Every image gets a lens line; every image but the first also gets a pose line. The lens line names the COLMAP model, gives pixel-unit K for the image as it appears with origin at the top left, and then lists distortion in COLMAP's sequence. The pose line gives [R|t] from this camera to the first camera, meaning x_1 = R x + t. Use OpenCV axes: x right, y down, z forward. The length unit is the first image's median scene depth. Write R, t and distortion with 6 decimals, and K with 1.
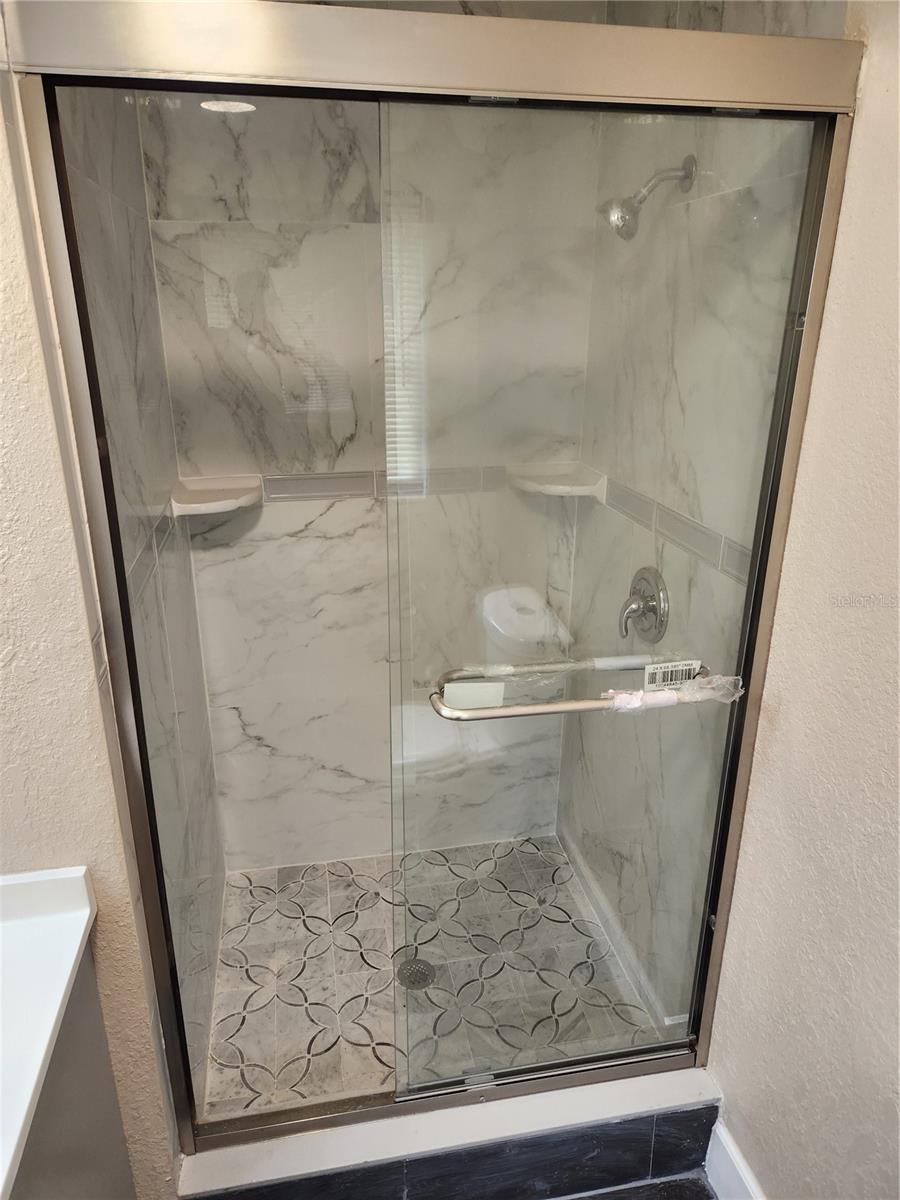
lens RADIAL K [[801.5, 0, 449.0], [0, 801.5, 606.0], [0, 0, 1]] dist [0.056492, -0.040772]
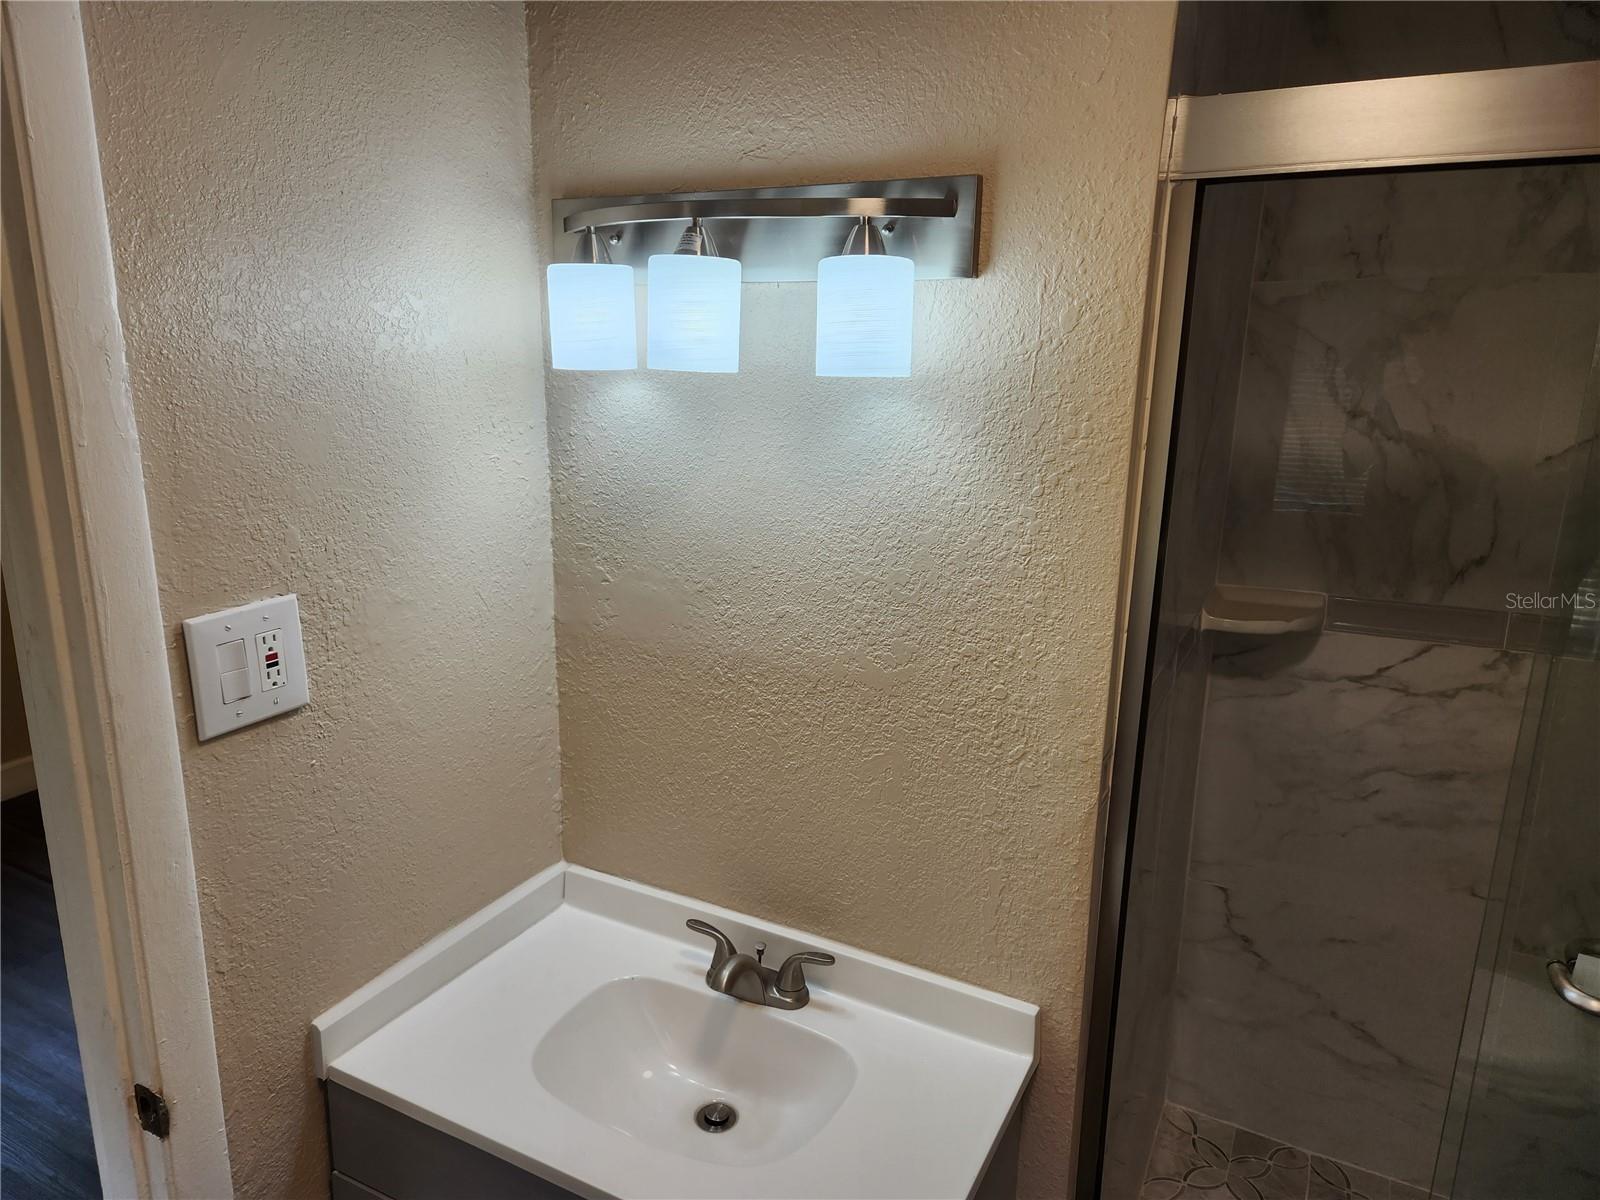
lens RADIAL K [[1068.7, 0, 790.5], [0, 1068.7, 603.4], [0, 0, 1]] dist [0.056492, -0.040772]
pose [[0.774924, 0.157244, -0.612183, -0.003164], [-0.228732, 0.972680, -0.039696, 0.000106], [0.589216, 0.170788, 0.789719, -0.103064]]
